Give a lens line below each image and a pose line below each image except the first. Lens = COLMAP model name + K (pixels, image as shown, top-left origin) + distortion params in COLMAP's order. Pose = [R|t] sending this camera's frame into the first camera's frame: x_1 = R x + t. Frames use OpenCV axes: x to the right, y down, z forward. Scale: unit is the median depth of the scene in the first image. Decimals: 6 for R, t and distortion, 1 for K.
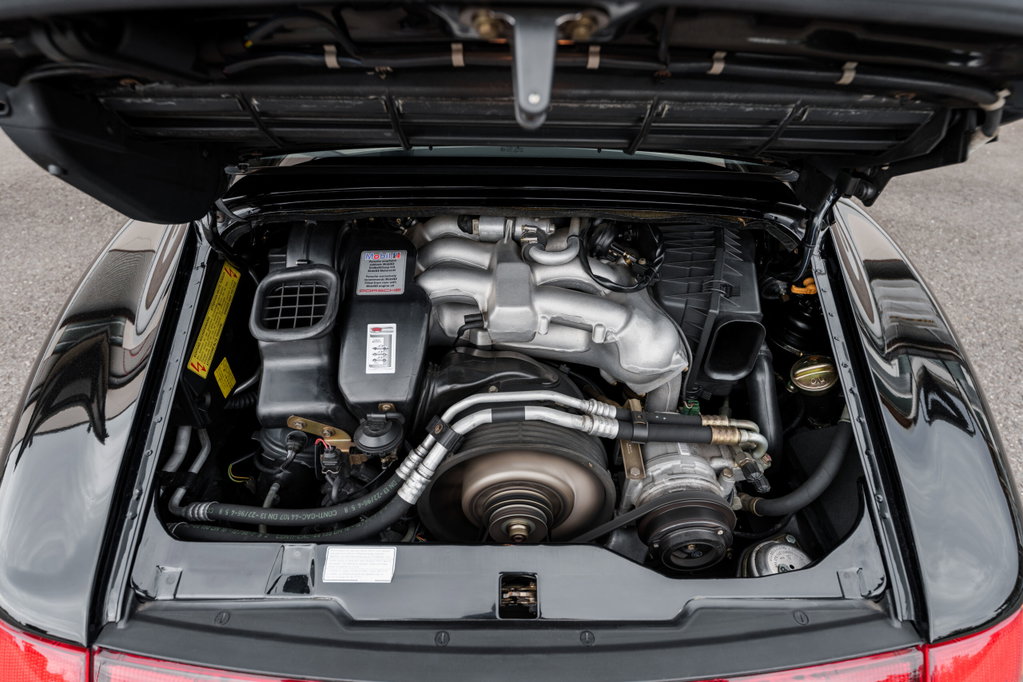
lens RADIAL K [[547.2, 0, 510.7], [0, 547.2, 334.7], [0, 0, 1]] dist [0.000412, 0.000370]
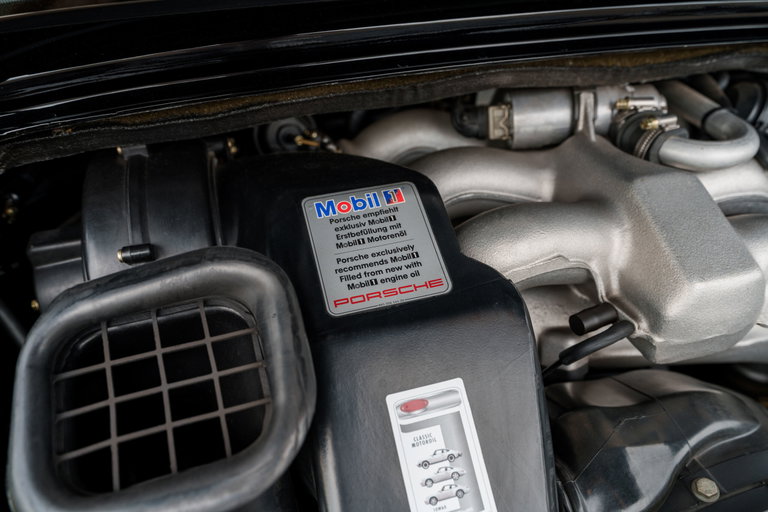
lens RADIAL K [[535.2, 0, 381.9], [0, 535.2, 234.7], [0, 0, 1]] dist [-0.001260, 0.000201]
pose [[0.964891, -0.155488, 0.211681, -0.304401], [0.173702, 0.982290, -0.070246, -0.092045], [-0.197010, 0.104550, 0.974811, 0.626101]]
